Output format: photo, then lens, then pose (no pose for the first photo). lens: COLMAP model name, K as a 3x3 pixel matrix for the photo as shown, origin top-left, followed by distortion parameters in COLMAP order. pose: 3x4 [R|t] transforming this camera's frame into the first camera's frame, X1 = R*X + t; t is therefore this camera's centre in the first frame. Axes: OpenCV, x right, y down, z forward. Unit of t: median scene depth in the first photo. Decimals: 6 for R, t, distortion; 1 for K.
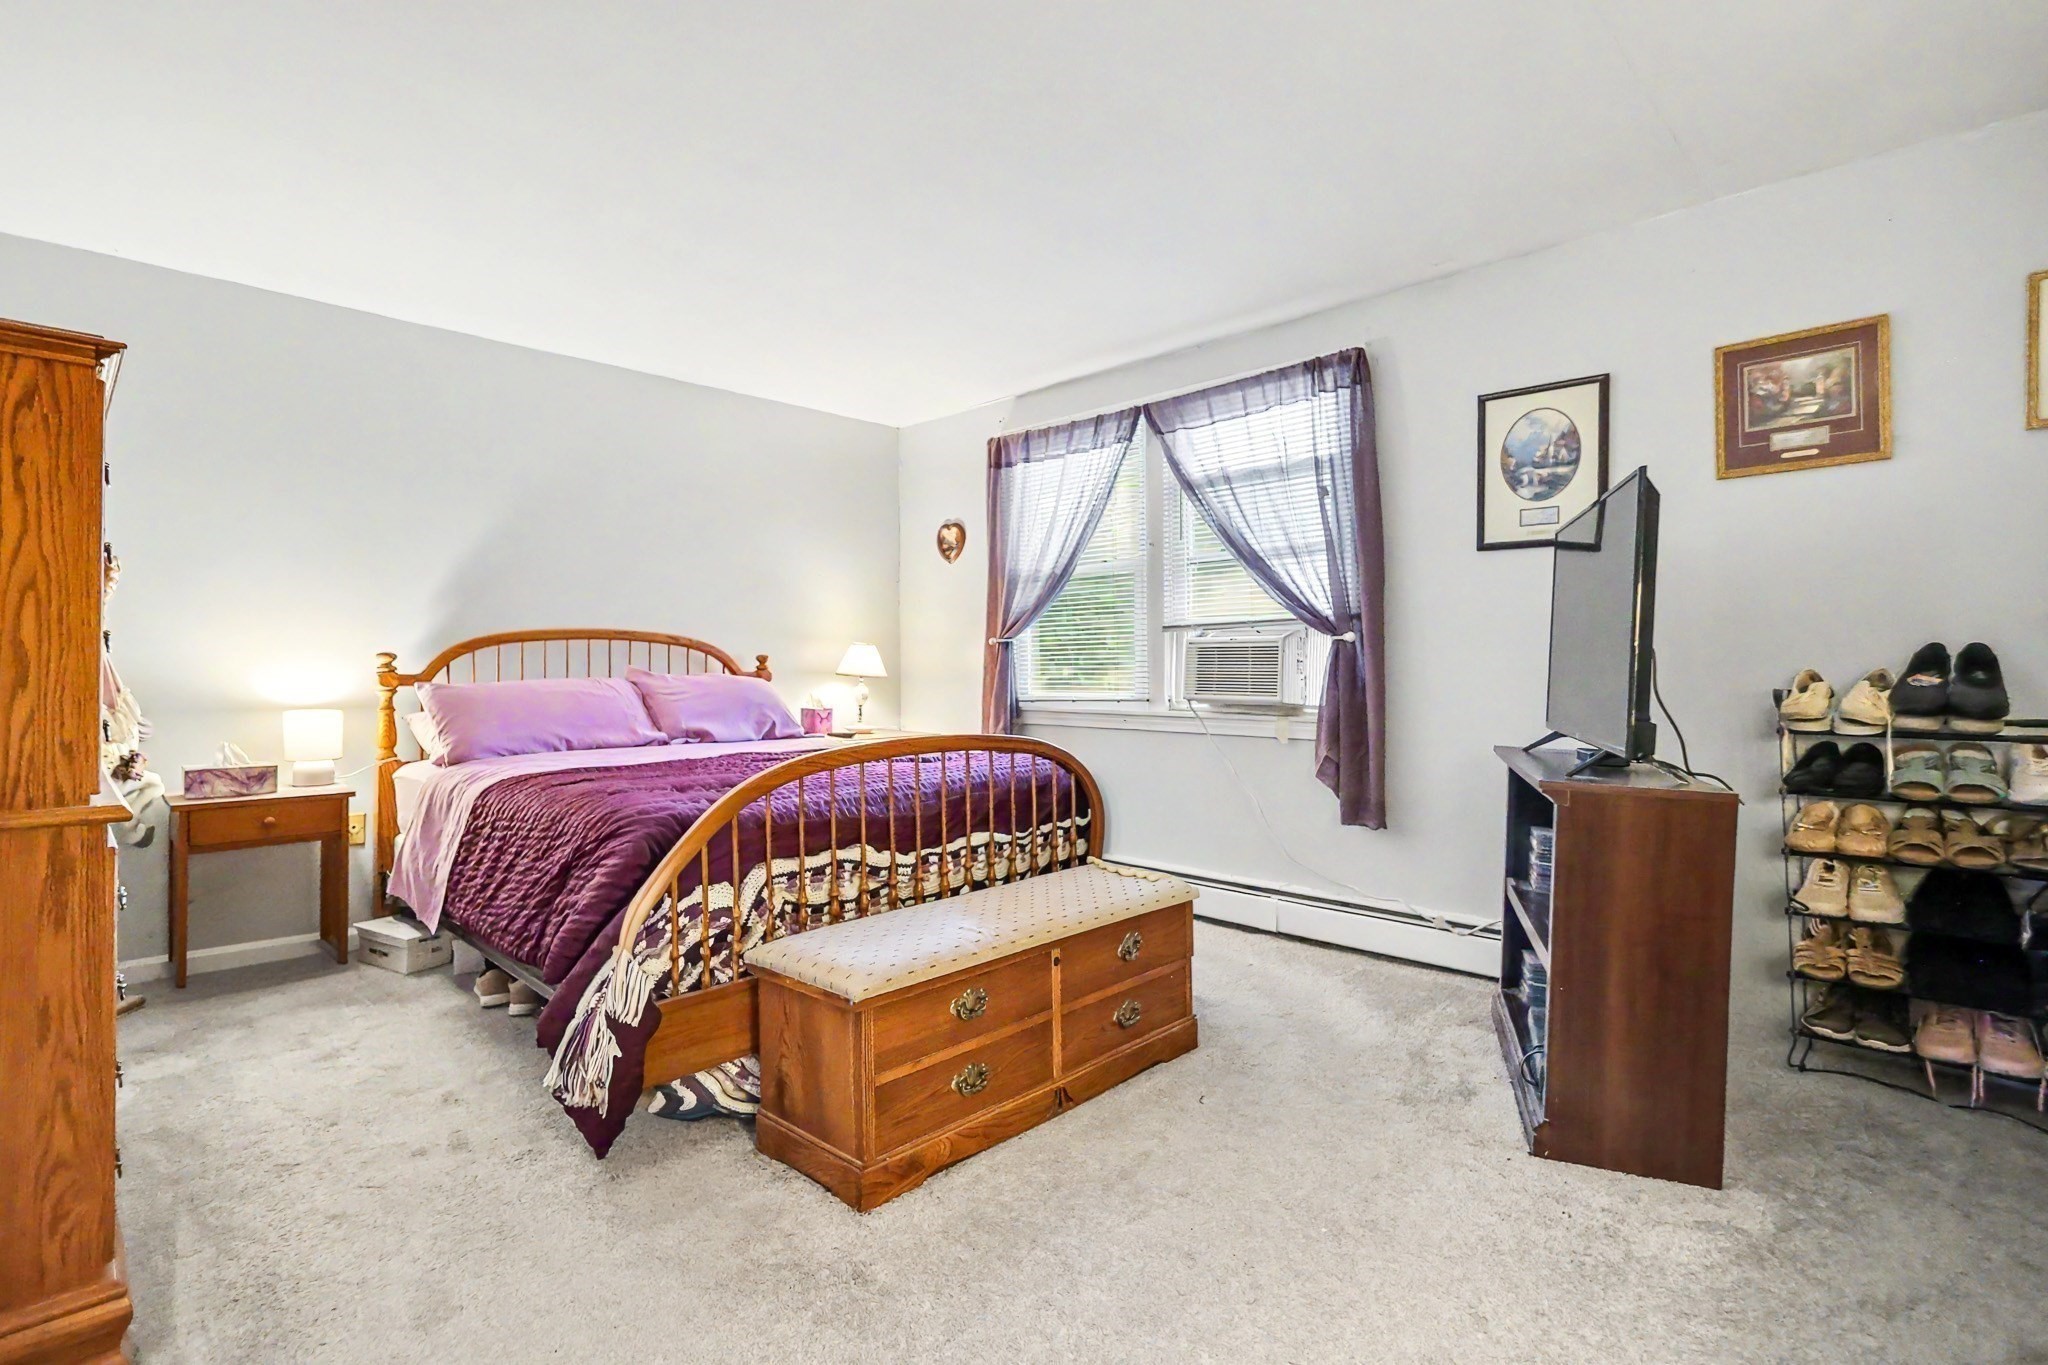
lens RADIAL K [[971.7, 0, 1024.1], [0, 971.7, 672.9], [0, 0, 1]] dist [-0.000849, -0.000148]
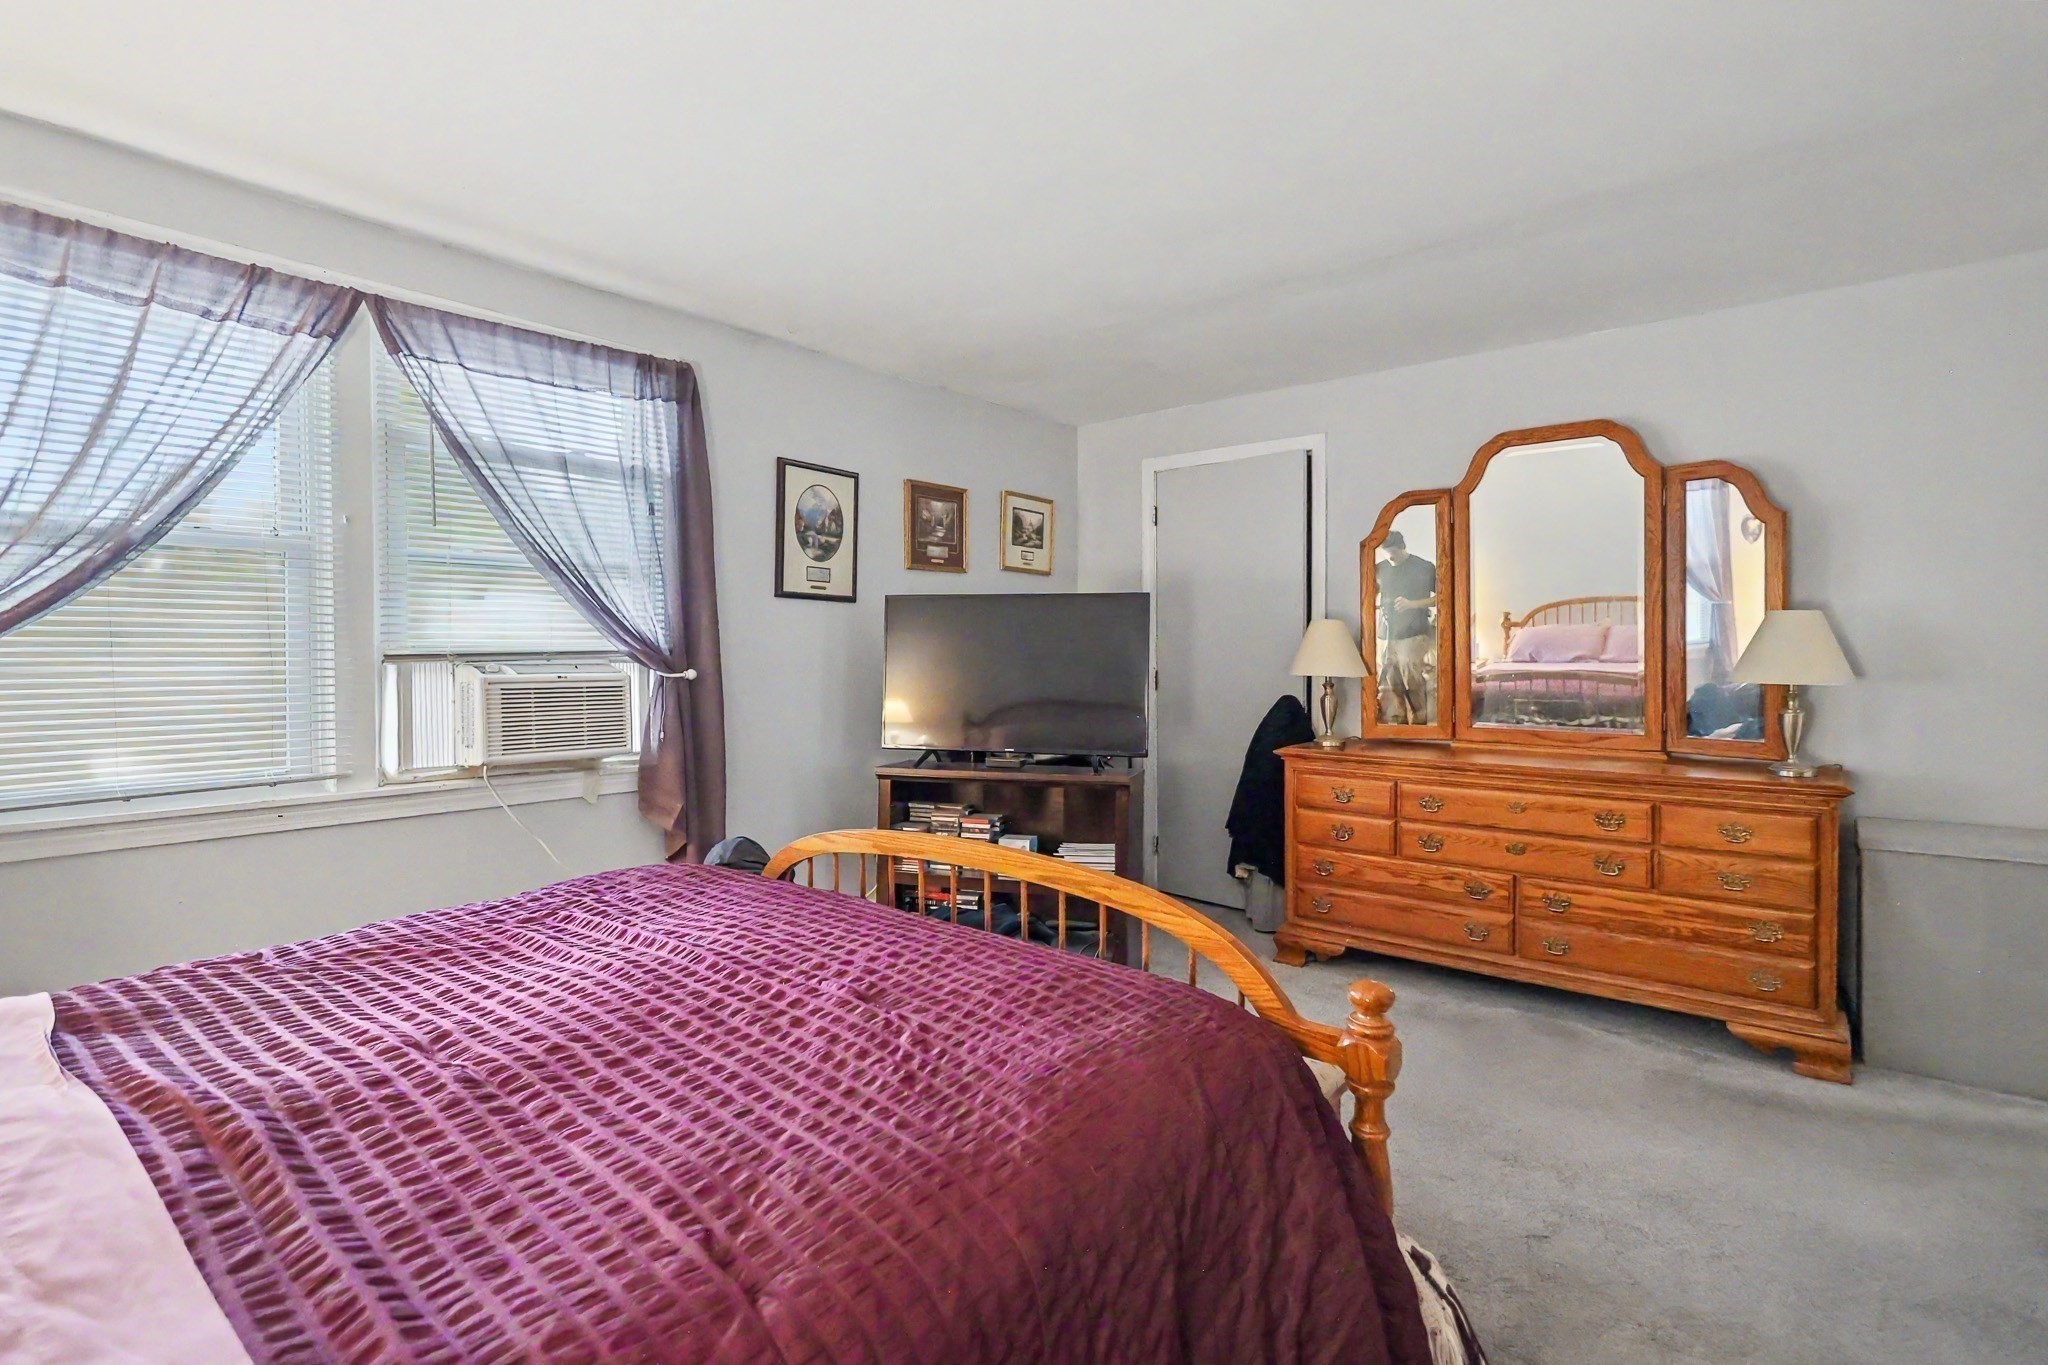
lens RADIAL K [[971.7, 0, 1023.4], [0, 971.7, 671.6], [0, 0, 1]] dist [-0.000849, -0.000148]
pose [[-0.073808, 0.000673, 0.997272, -0.599834], [0.021771, 0.999763, 0.000937, -0.033224], [-0.997035, 0.021781, -0.073805, 0.740825]]
